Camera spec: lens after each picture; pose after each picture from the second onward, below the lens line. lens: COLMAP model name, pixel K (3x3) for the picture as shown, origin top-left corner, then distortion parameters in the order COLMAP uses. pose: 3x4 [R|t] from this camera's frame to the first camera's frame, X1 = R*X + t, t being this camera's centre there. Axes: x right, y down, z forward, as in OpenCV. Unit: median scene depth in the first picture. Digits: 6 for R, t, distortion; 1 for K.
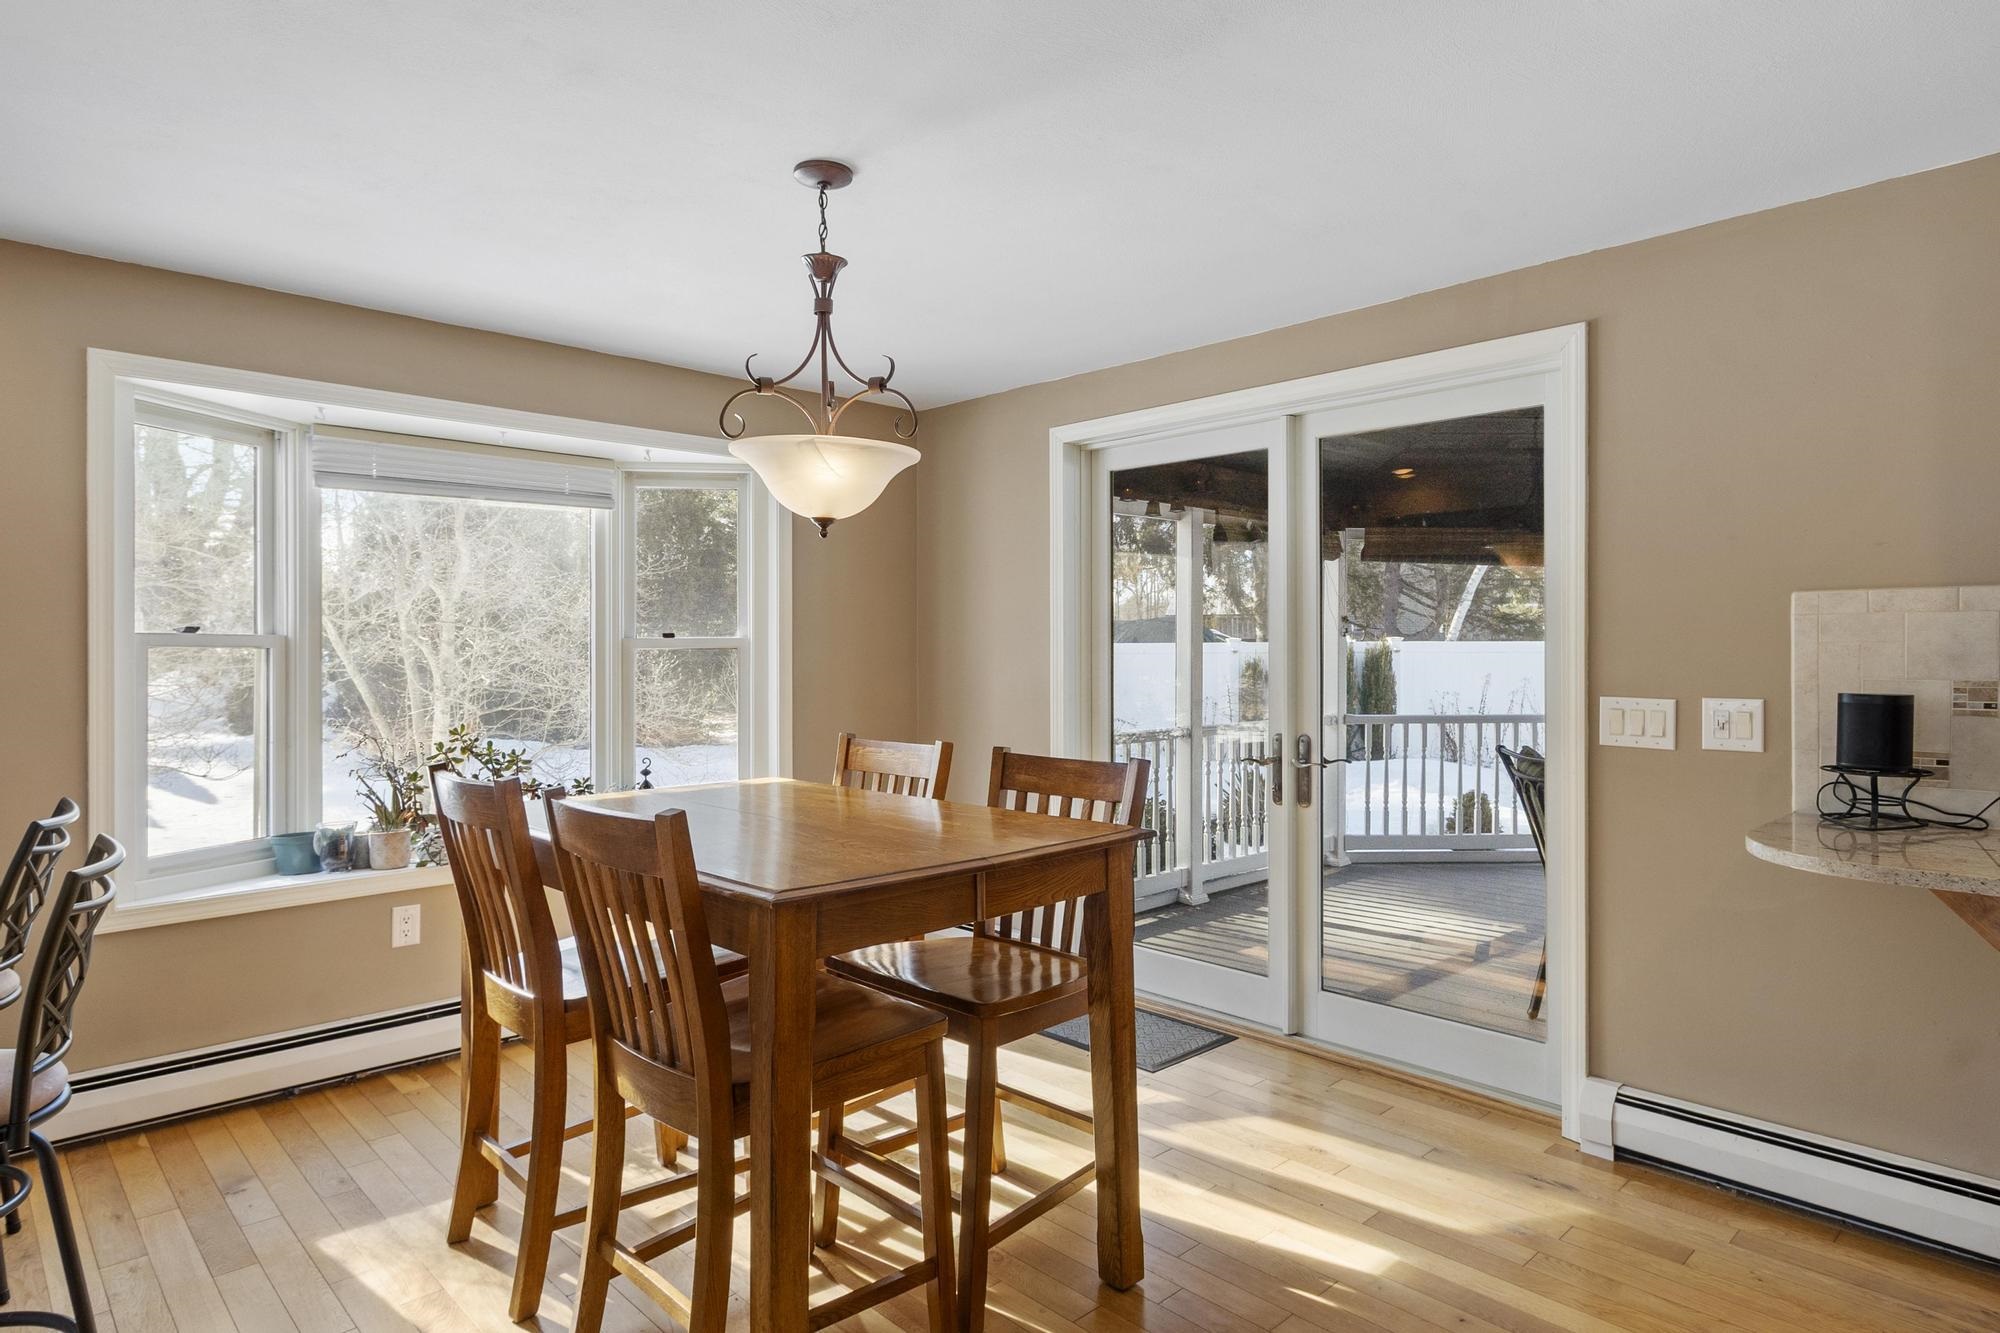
lens RADIAL K [[1132.0, 0, 996.7], [0, 1132.0, 653.6], [0, 0, 1]] dist [-0.001942, 0.000088]
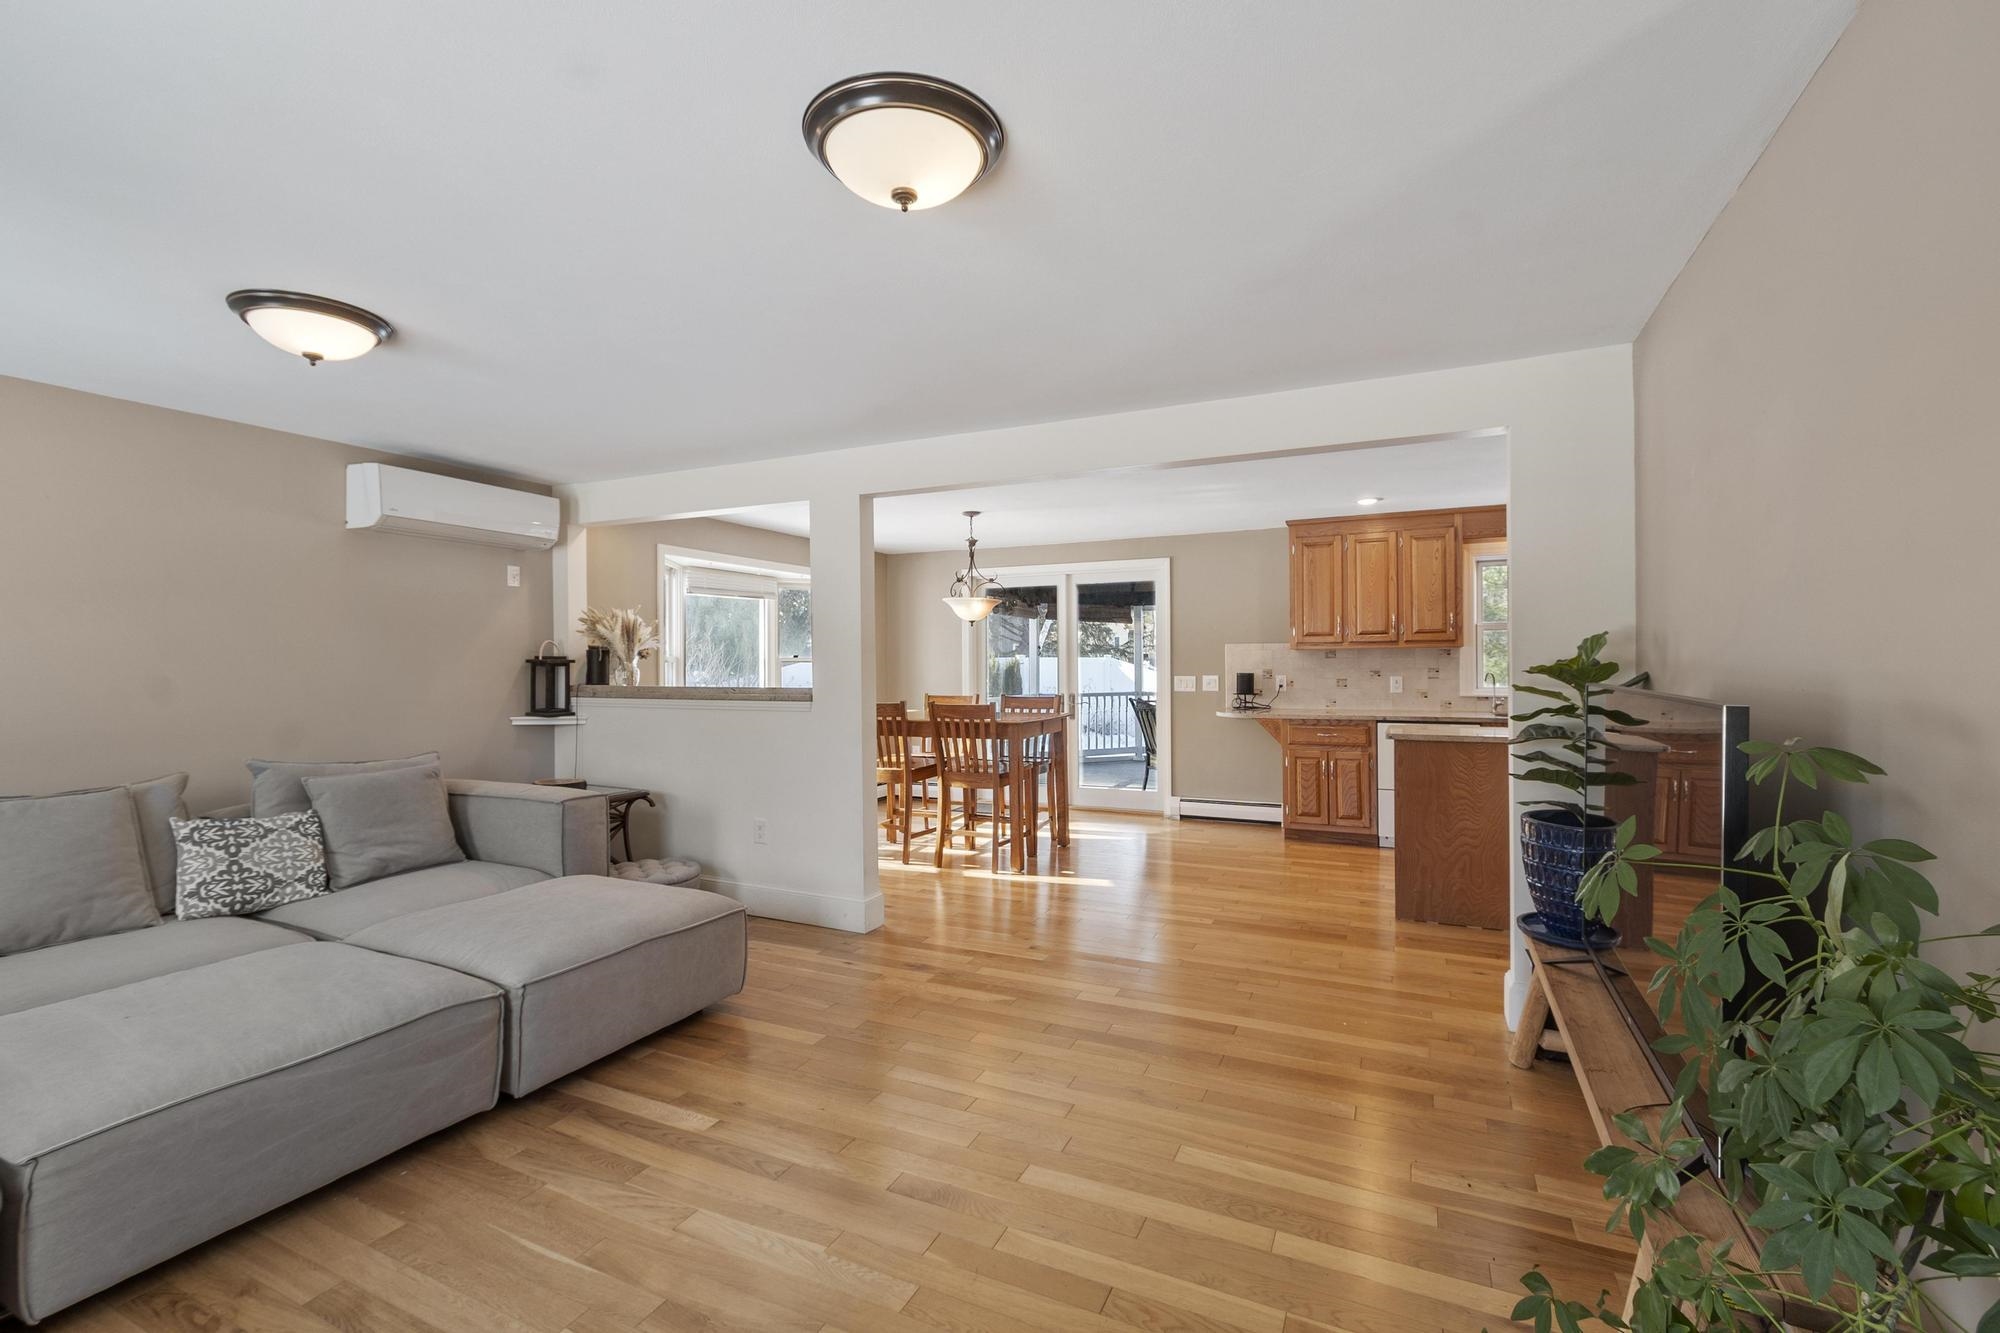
lens RADIAL K [[870.2, 0, 989.4], [0, 870.2, 661.0], [0, 0, 1]] dist [-0.001535, -0.000232]
pose [[0.937778, -0.003141, 0.347220, -0.674892], [0.005147, 0.999975, -0.004853, 0.004808], [-0.347196, 0.006338, 0.937771, -0.934648]]
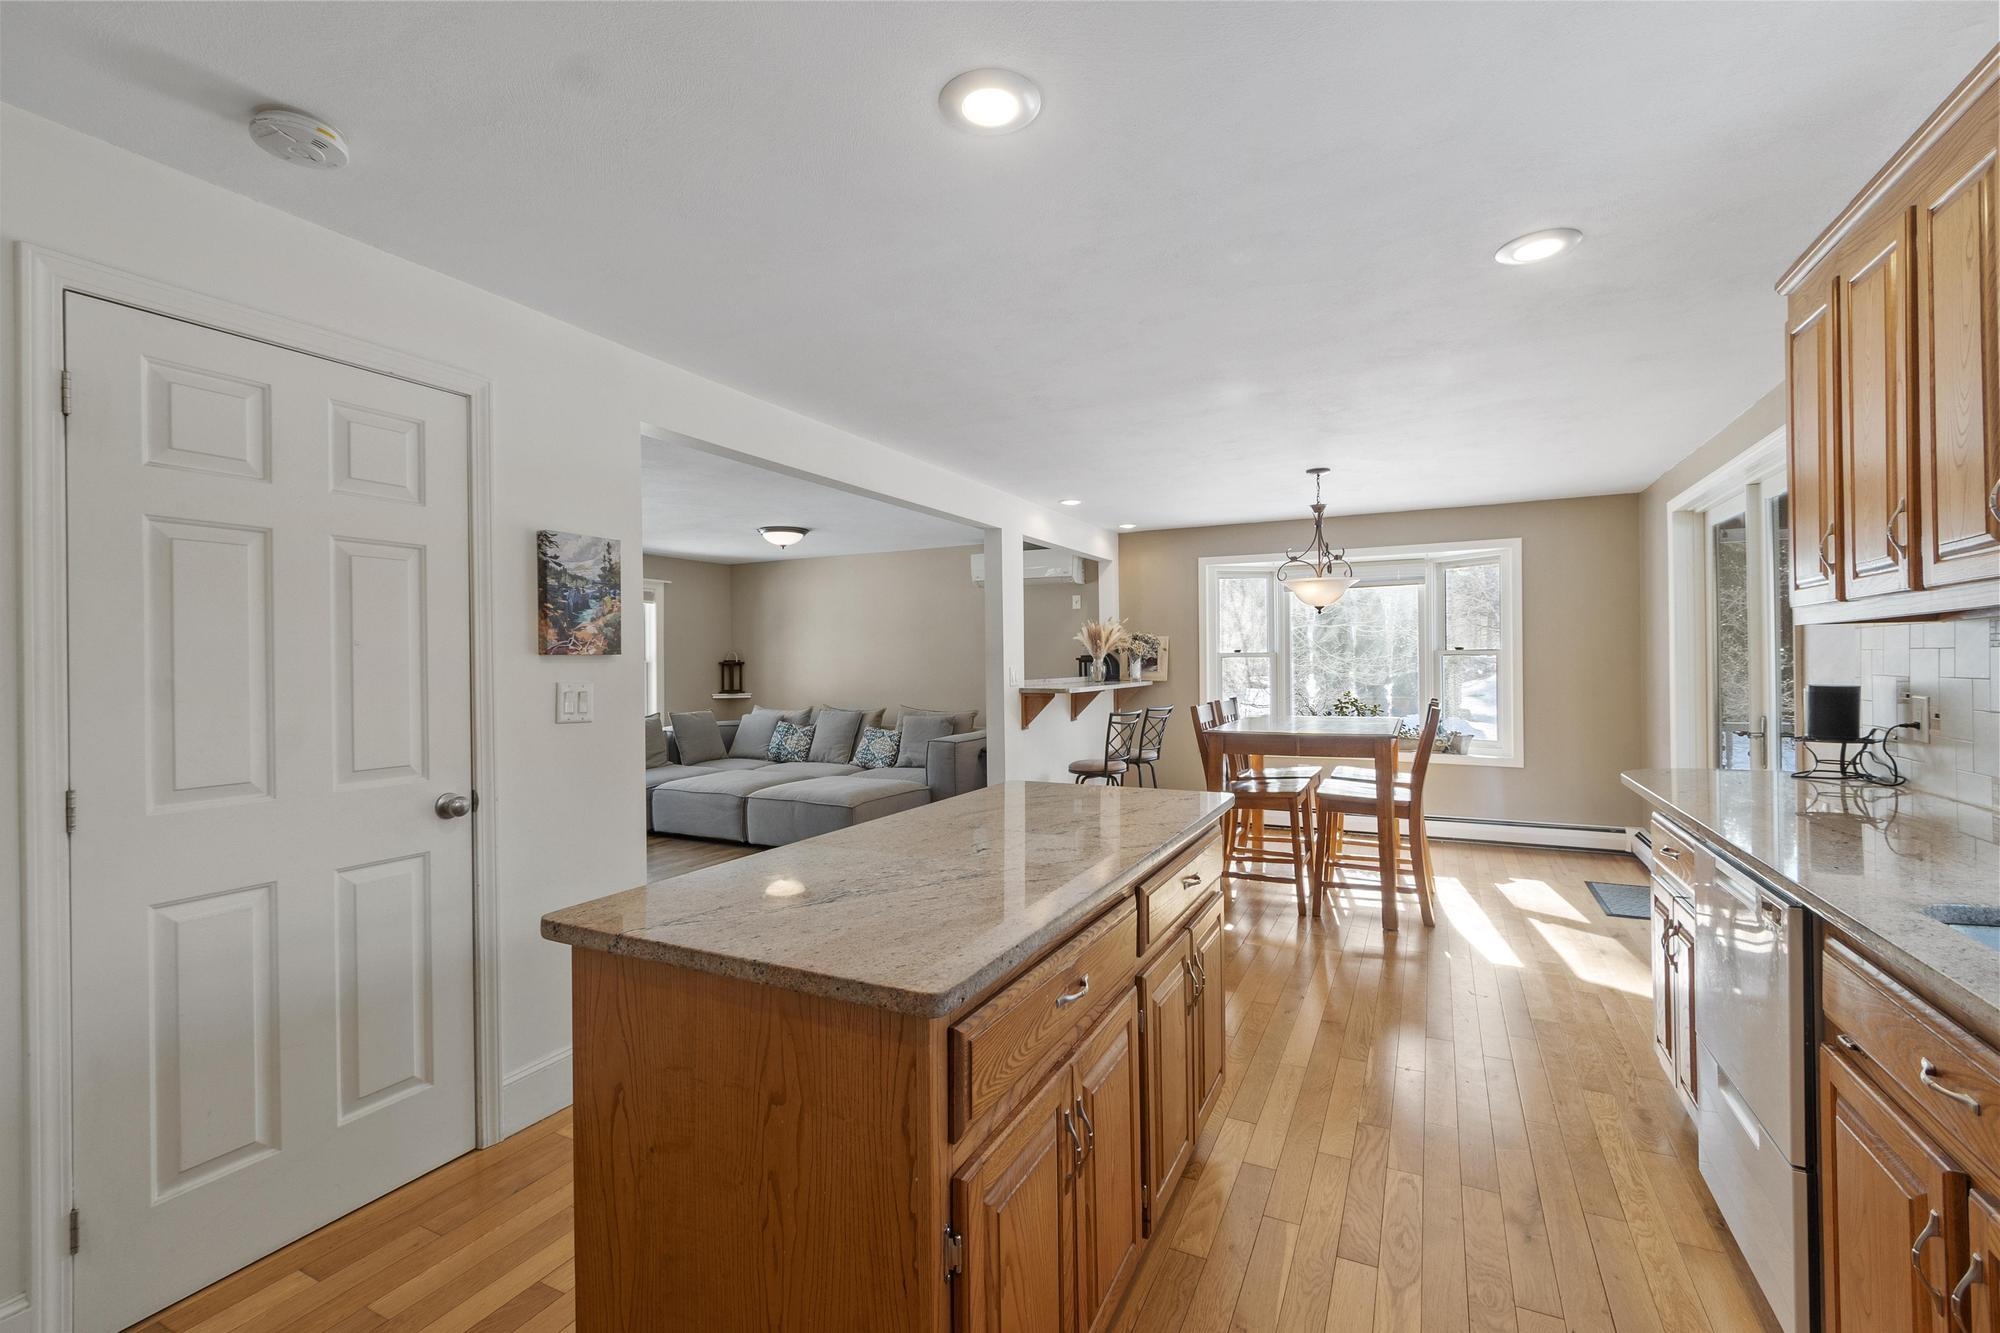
lens RADIAL K [[870.2, 0, 989.4], [0, 870.2, 661.0], [0, 0, 1]] dist [-0.001535, -0.000232]
pose [[0.335728, -0.003999, -0.941951, 1.013290], [0.007292, 0.999972, -0.001646, 0.000898], [0.941931, -0.006316, 0.335747, -0.253782]]
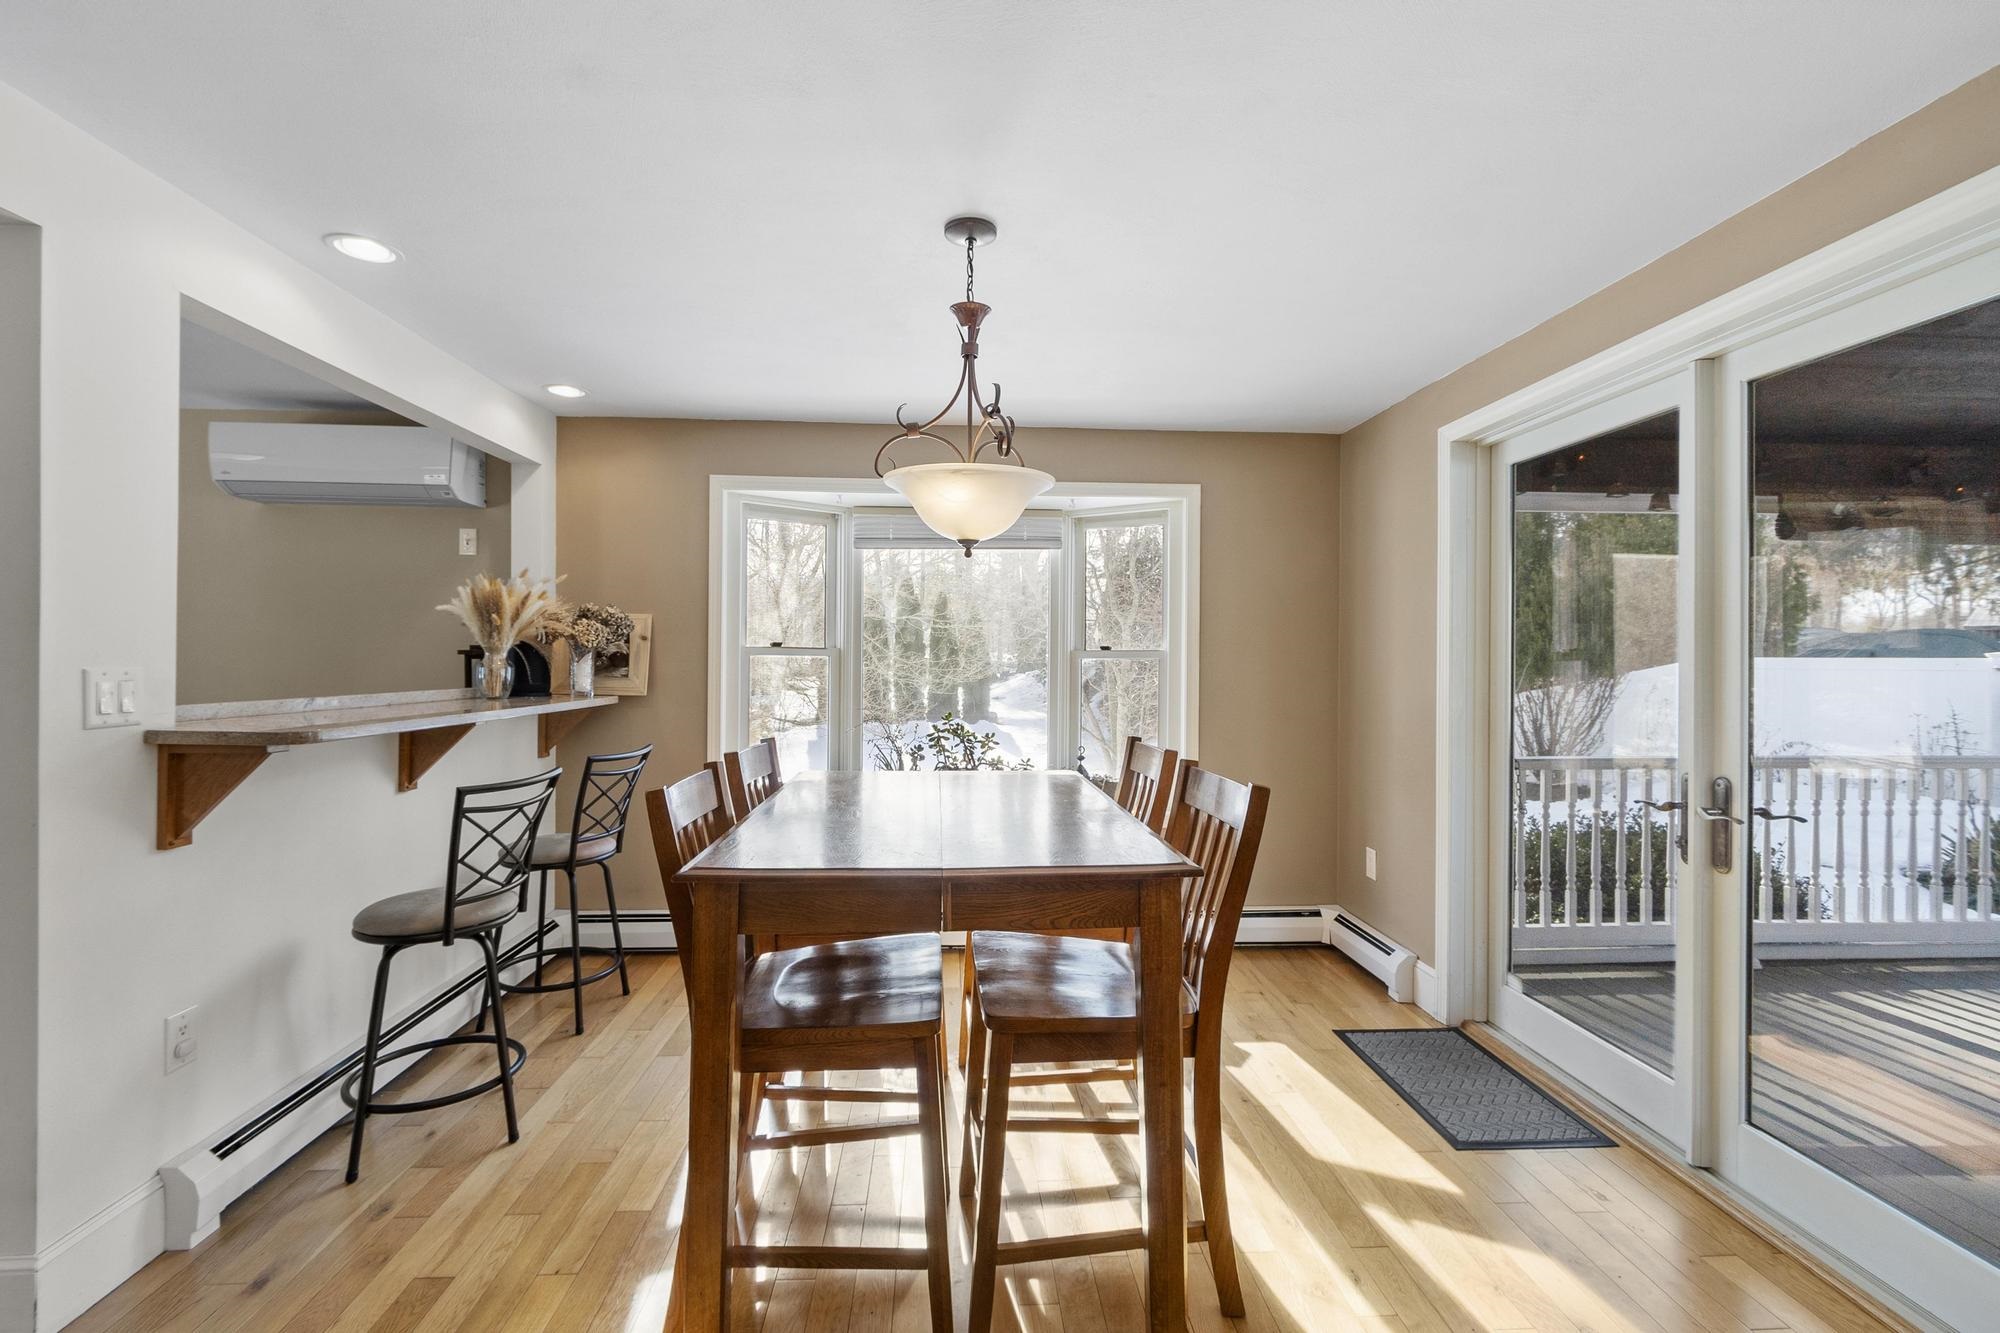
lens RADIAL K [[870.2, 0, 989.4], [0, 870.2, 661.0], [0, 0, 1]] dist [-0.001535, -0.000232]
pose [[0.760805, 0.006796, -0.648945, 0.292678], [-0.009600, 0.999954, -0.000783, -0.000470], [0.648909, 0.006826, 0.760835, 0.254899]]
